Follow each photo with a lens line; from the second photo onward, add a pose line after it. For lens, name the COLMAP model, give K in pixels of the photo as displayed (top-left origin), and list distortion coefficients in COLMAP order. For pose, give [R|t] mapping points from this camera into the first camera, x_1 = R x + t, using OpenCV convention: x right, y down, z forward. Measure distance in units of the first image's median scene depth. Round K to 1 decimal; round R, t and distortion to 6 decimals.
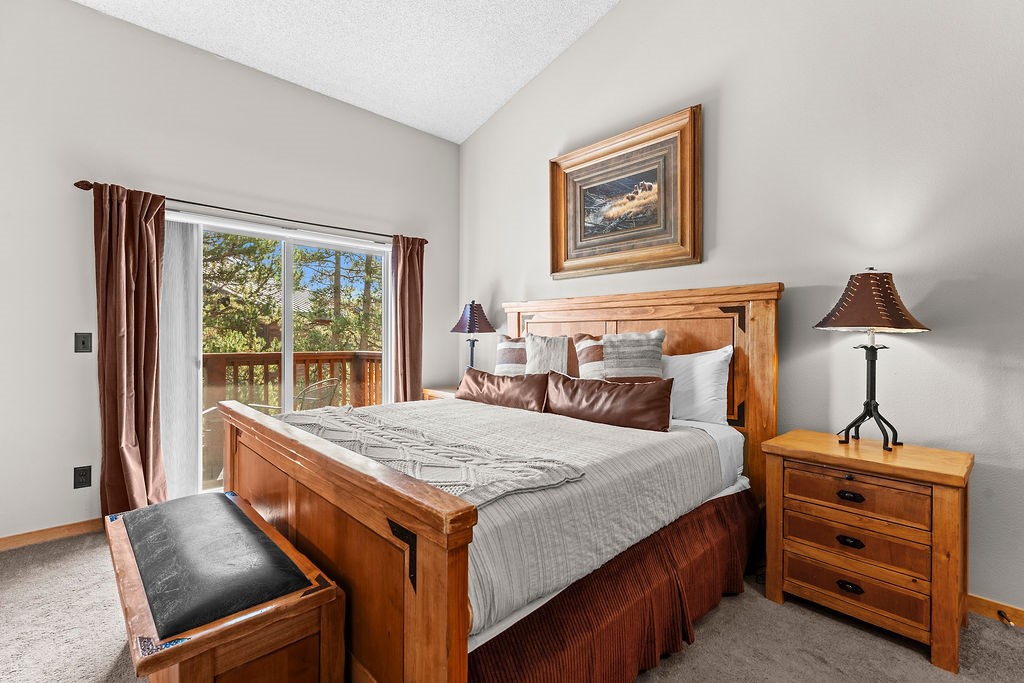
lens RADIAL K [[454.6, 0, 545.4], [0, 454.6, 338.9], [0, 0, 1]] dist [-0.003702, 0.000069]
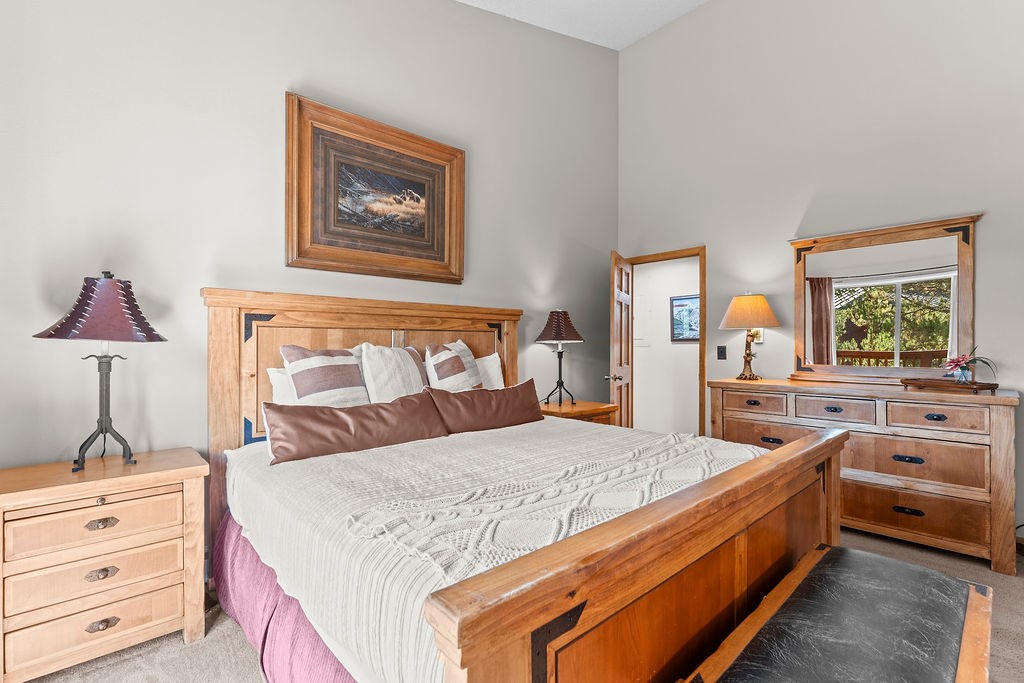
lens RADIAL K [[462.4, 0, 510.4], [0, 462.4, 342.5], [0, 0, 1]] dist [-0.002452, -0.000953]
pose [[0.058752, 0.001085, 0.998272, -0.785225], [0.007671, 0.999969, -0.001538, -0.010853], [-0.998243, 0.007748, 0.058742, 0.732723]]
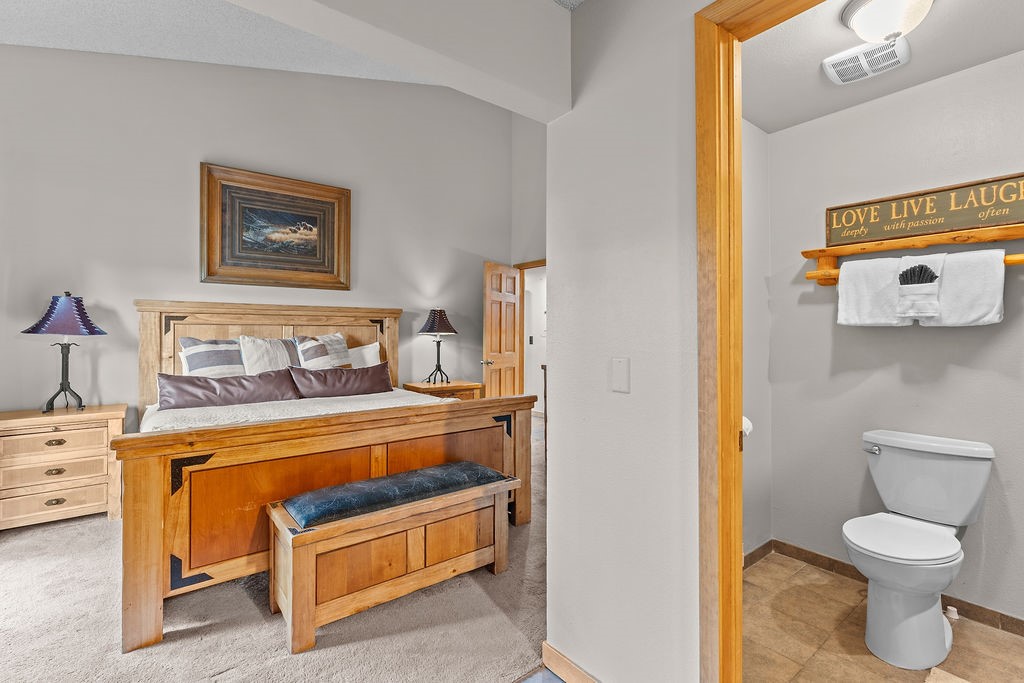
lens RADIAL K [[454.6, 0, 500.1], [0, 454.6, 329.2], [0, 0, 1]] dist [-0.003702, 0.000069]
pose [[0.125640, 0.007068, 0.992051, -1.052805], [0.007399, 0.999940, -0.008061, -0.014800], [-0.992048, 0.008353, 0.125580, 0.261924]]
